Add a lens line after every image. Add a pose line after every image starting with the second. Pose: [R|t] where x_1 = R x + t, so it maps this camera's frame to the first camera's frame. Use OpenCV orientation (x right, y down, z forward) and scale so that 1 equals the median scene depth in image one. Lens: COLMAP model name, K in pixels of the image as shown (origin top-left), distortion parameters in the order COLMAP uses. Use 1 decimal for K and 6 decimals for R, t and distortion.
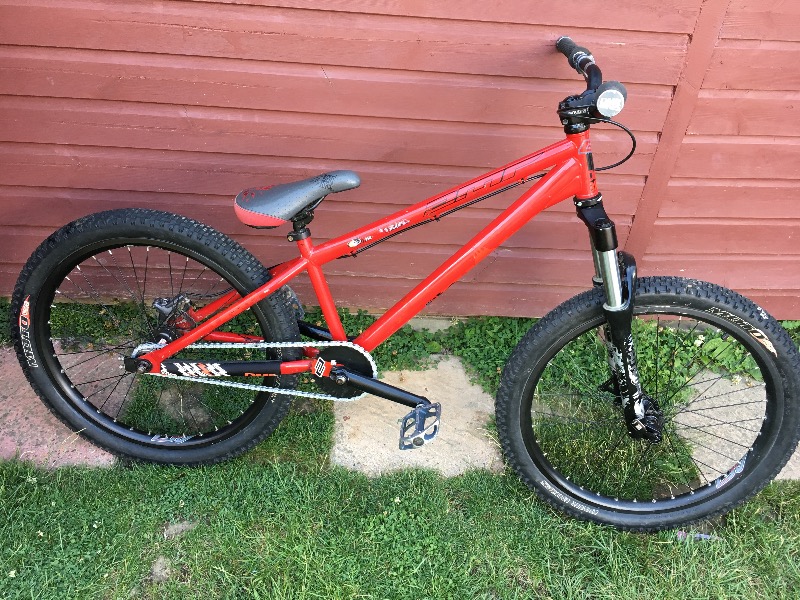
lens RADIAL K [[672.5, 0, 400.0], [0, 672.5, 300.0], [0, 0, 1]] dist [0.051251, -0.006623]
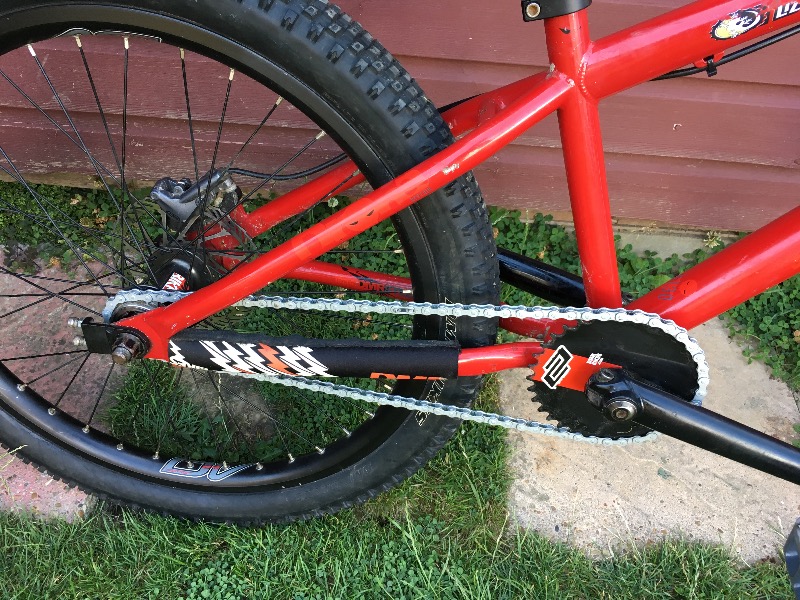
lens RADIAL K [[672.5, 0, 400.0], [0, 672.5, 300.0], [0, 0, 1]] dist [0.051251, -0.006623]
pose [[0.998082, 0.042272, -0.045223, -0.193332], [-0.034457, 0.986279, 0.161451, -0.001404], [0.051427, -0.159583, 0.985844, 0.597483]]
